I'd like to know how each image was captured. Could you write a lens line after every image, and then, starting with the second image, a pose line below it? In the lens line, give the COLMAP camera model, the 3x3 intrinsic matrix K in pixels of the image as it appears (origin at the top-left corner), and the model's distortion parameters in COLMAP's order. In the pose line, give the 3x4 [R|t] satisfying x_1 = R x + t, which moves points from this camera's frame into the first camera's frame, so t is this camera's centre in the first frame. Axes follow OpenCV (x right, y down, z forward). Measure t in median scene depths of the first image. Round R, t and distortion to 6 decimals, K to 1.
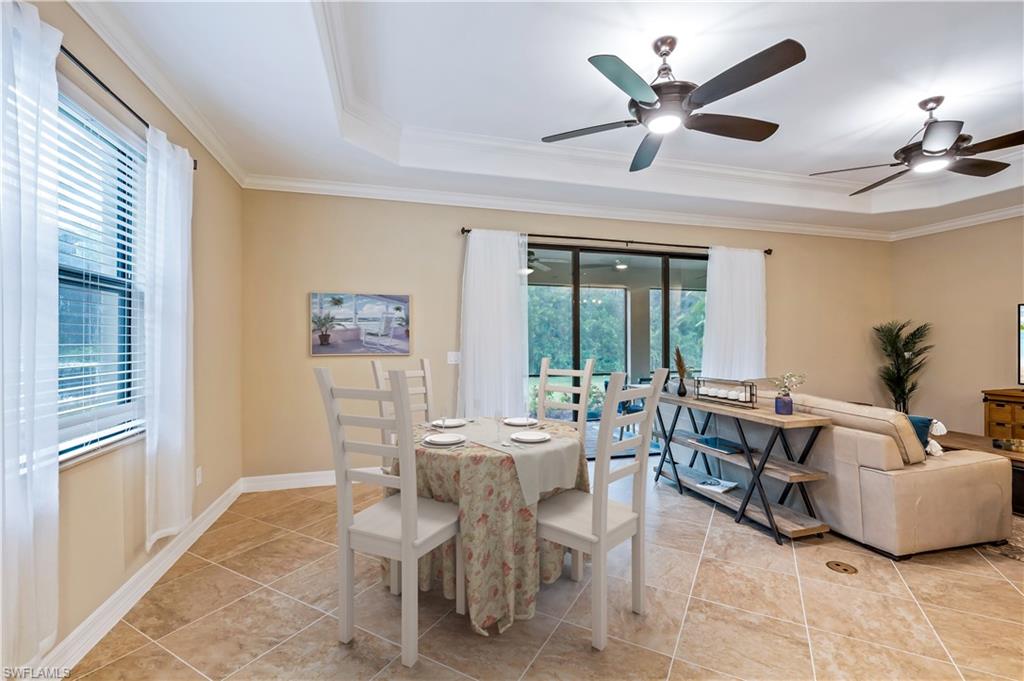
lens RADIAL K [[441.4, 0, 512.0], [0, 441.4, 340.5], [0, 0, 1]] dist [-0.000516, -0.000067]
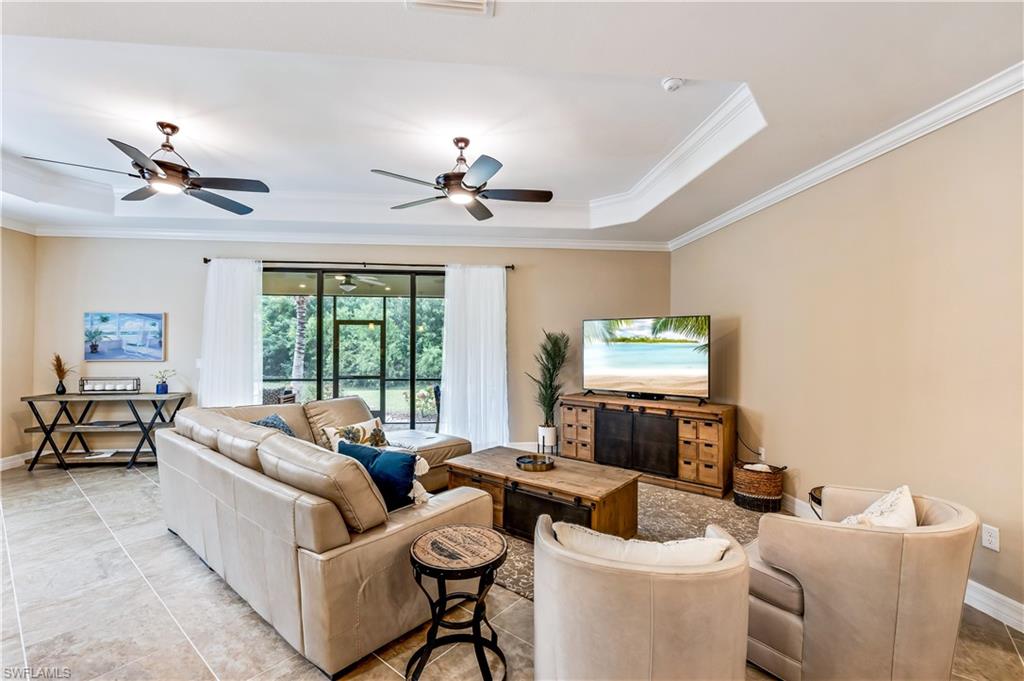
lens RADIAL K [[464.2, 0, 513.2], [0, 464.2, 354.0], [0, 0, 1]] dist [-0.000562, -0.000031]
pose [[0.984921, 0.001985, -0.172993, 1.003525], [-0.001790, 0.999998, 0.001283, 0.009769], [0.172995, -0.000954, 0.984922, -0.133337]]
